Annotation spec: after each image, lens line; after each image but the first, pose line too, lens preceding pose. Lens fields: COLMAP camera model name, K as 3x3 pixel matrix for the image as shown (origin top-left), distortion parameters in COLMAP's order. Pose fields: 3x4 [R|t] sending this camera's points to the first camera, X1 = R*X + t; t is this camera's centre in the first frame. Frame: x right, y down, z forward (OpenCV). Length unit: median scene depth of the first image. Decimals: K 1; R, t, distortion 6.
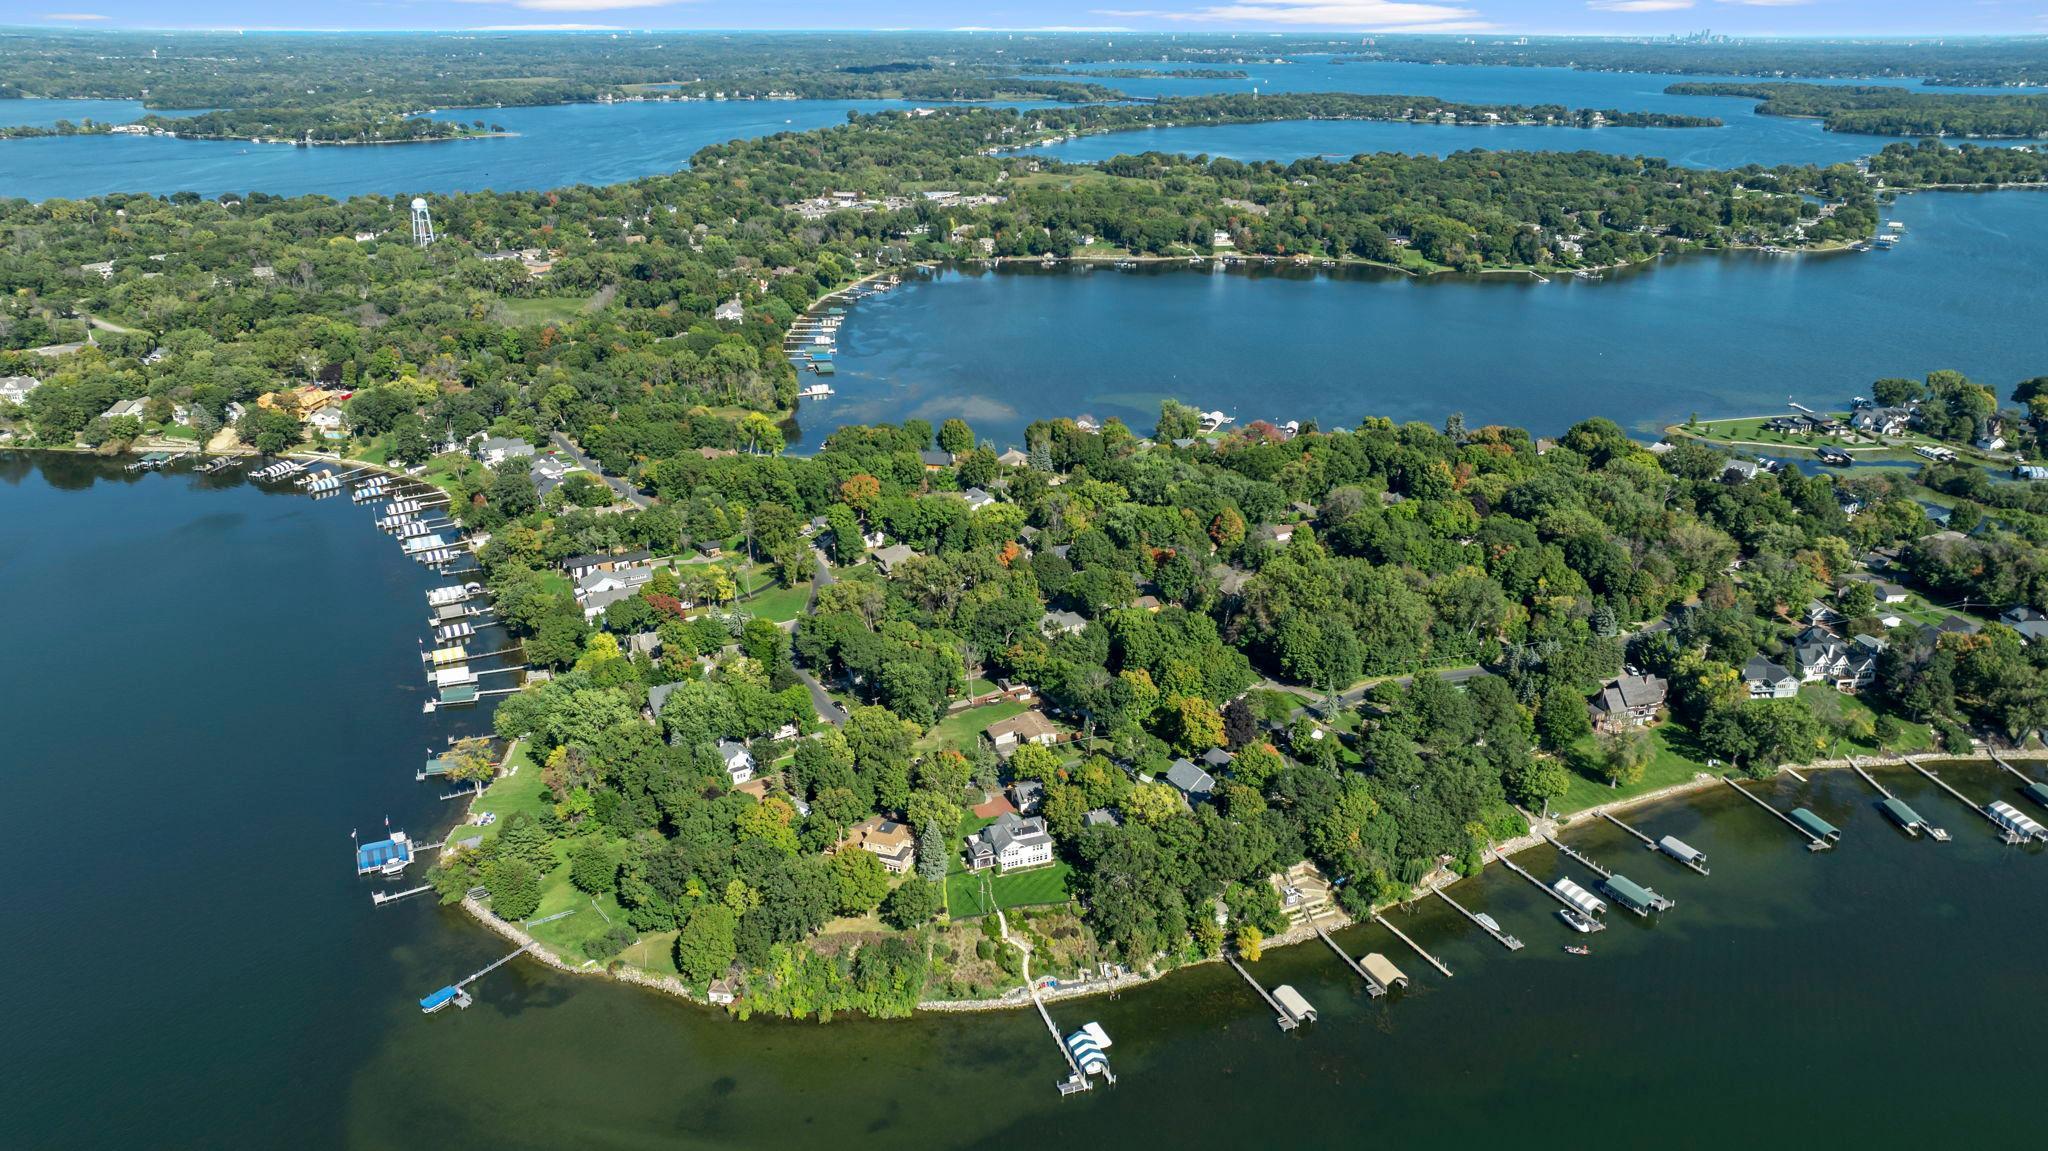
lens RADIAL K [[1444.4, 0, 1029.9], [0, 1444.4, 581.0], [0, 0, 1]] dist [-0.025854, -0.000427]
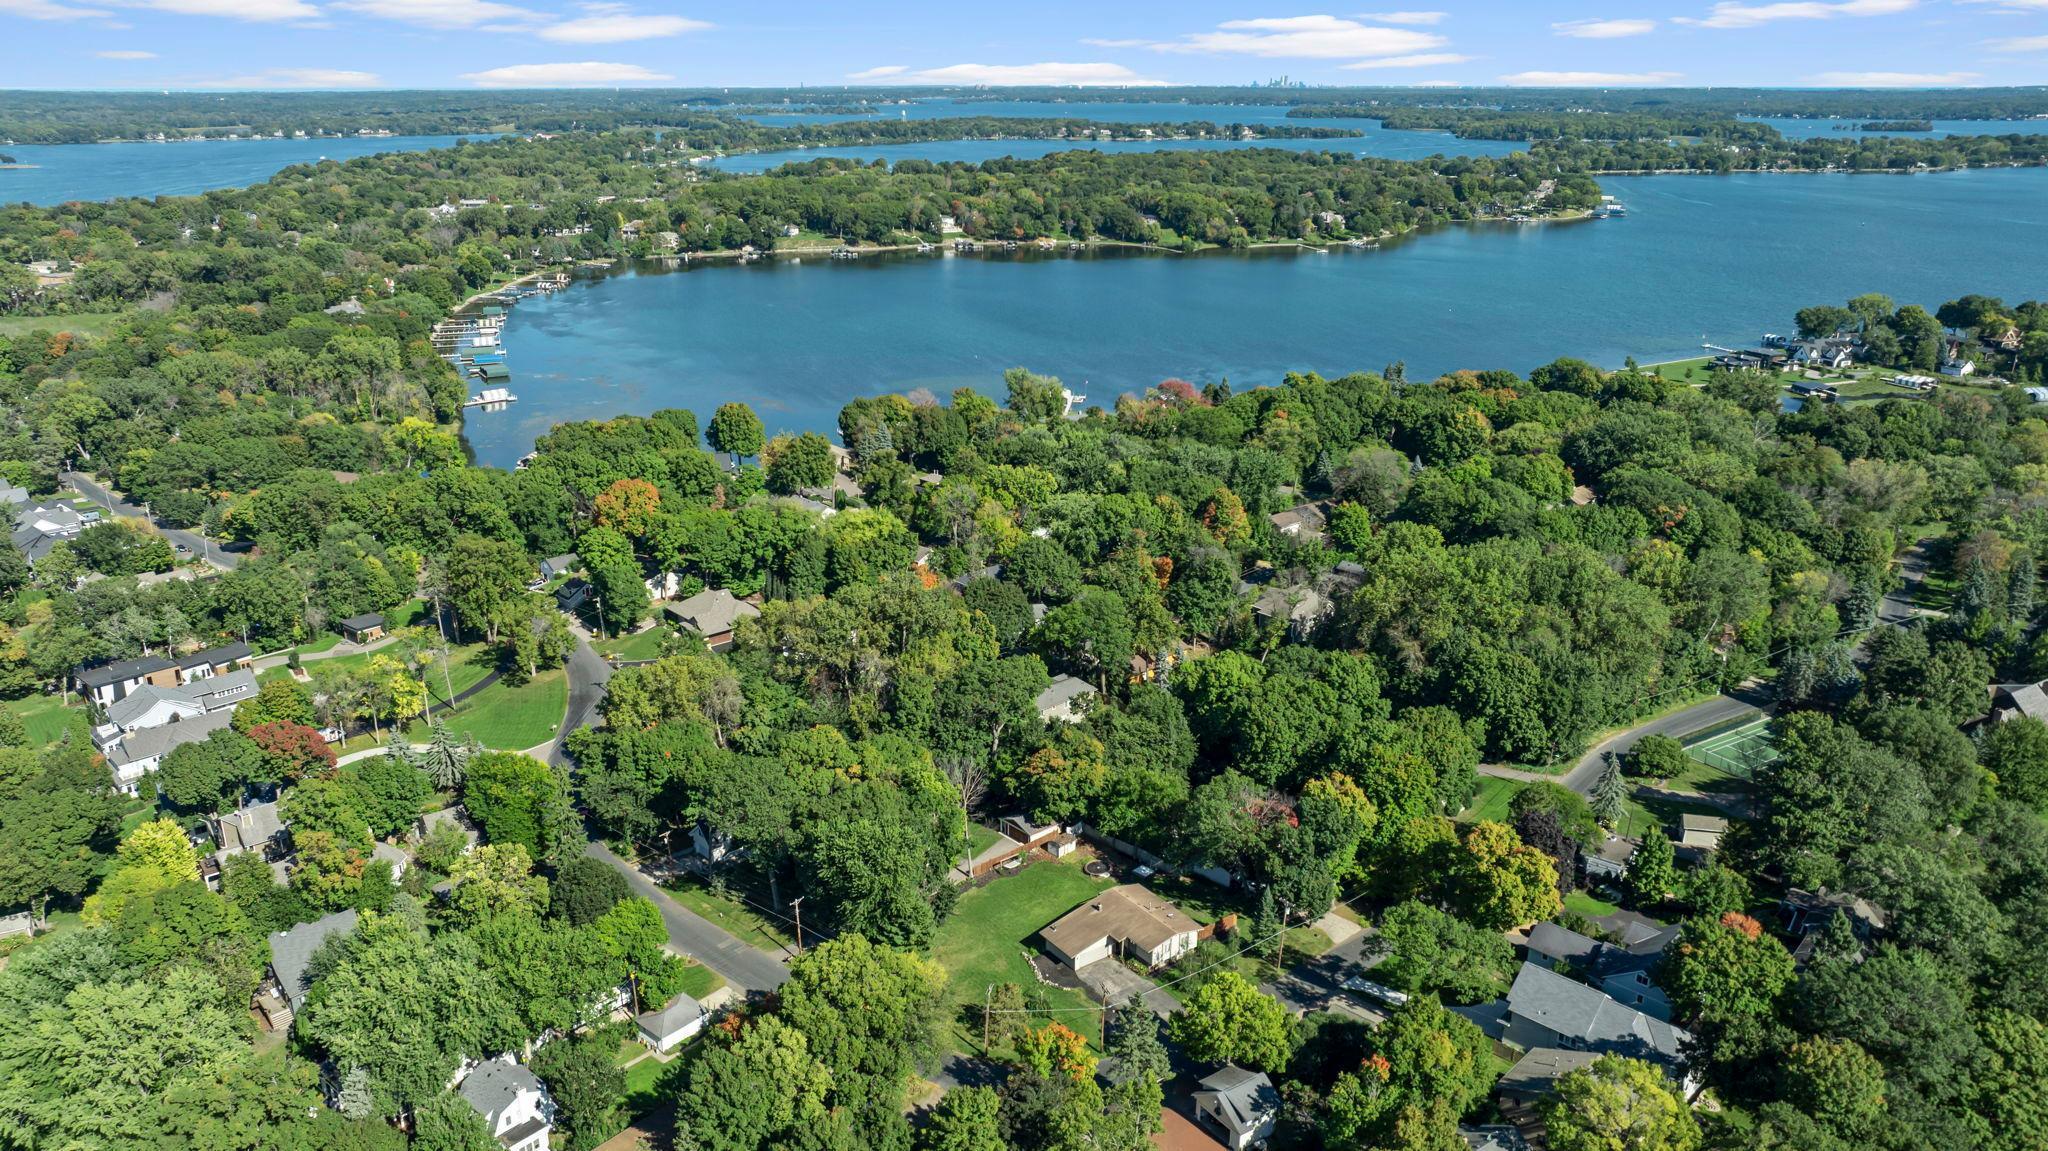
lens RADIAL K [[1458.6, 0, 1011.4], [0, 1458.6, 562.8], [0, 0, 1]] dist [-0.020460, -0.006493]
pose [[0.970557, -0.083251, 0.226026, -0.090807], [0.094381, 0.994777, -0.038875, -0.001513], [-0.221609, 0.059063, 0.973345, 0.345797]]
